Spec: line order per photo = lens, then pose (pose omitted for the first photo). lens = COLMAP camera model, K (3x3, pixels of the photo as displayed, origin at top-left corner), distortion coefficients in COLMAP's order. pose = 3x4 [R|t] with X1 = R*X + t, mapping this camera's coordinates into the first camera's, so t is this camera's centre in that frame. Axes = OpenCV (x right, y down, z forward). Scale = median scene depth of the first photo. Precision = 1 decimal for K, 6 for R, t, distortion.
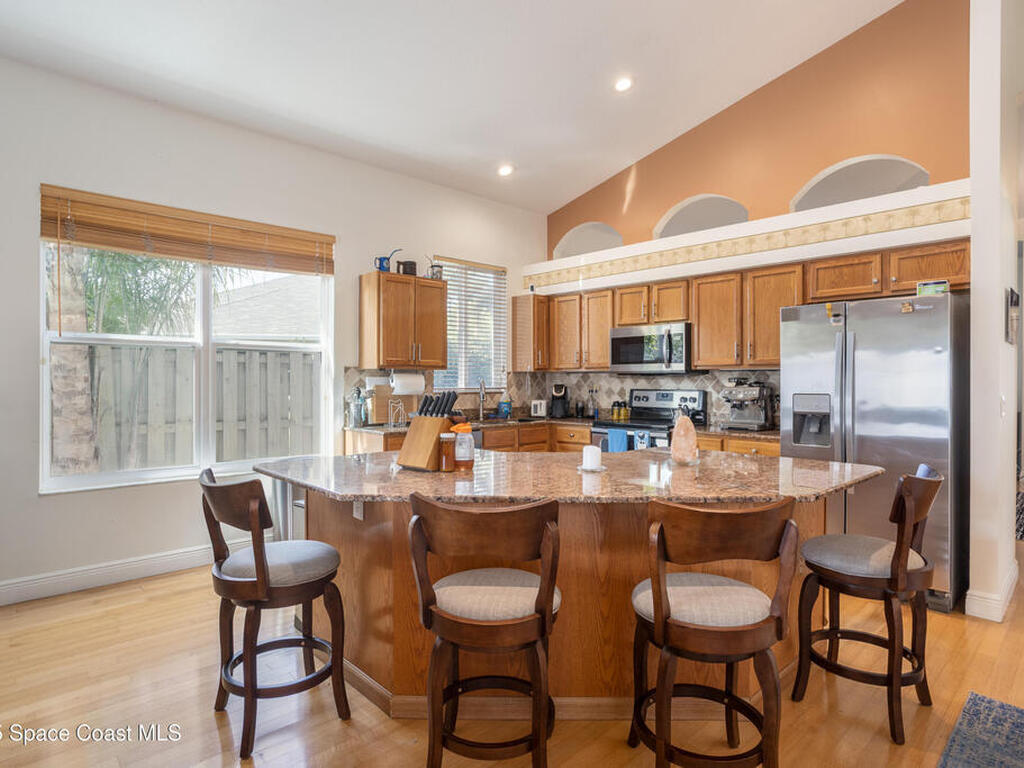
lens RADIAL K [[581.9, 0, 511.9], [0, 581.9, 381.2], [0, 0, 1]] dist [-0.030883, 0.002399]
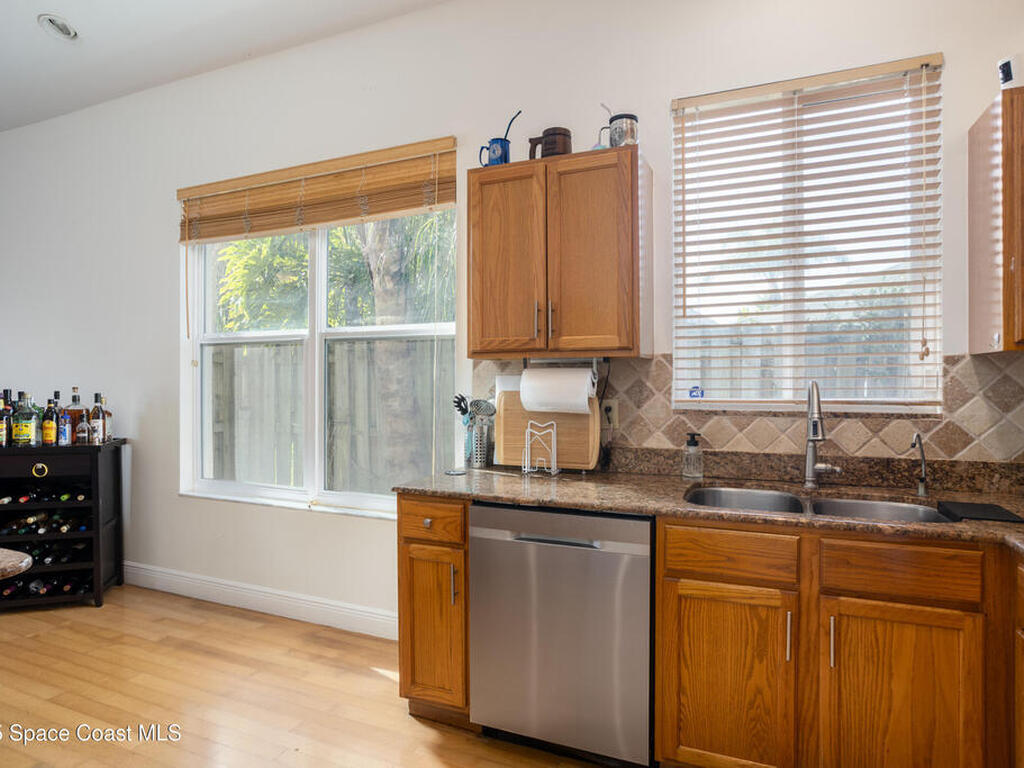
lens RADIAL K [[581.9, 0, 511.7], [0, 581.9, 387.0], [0, 0, 1]] dist [-0.030883, 0.002399]
pose [[0.397335, 0.006552, -0.917650, 0.244627], [0.000644, 0.999972, 0.007419, -0.000297], [0.917673, -0.003538, 0.397320, 0.792004]]
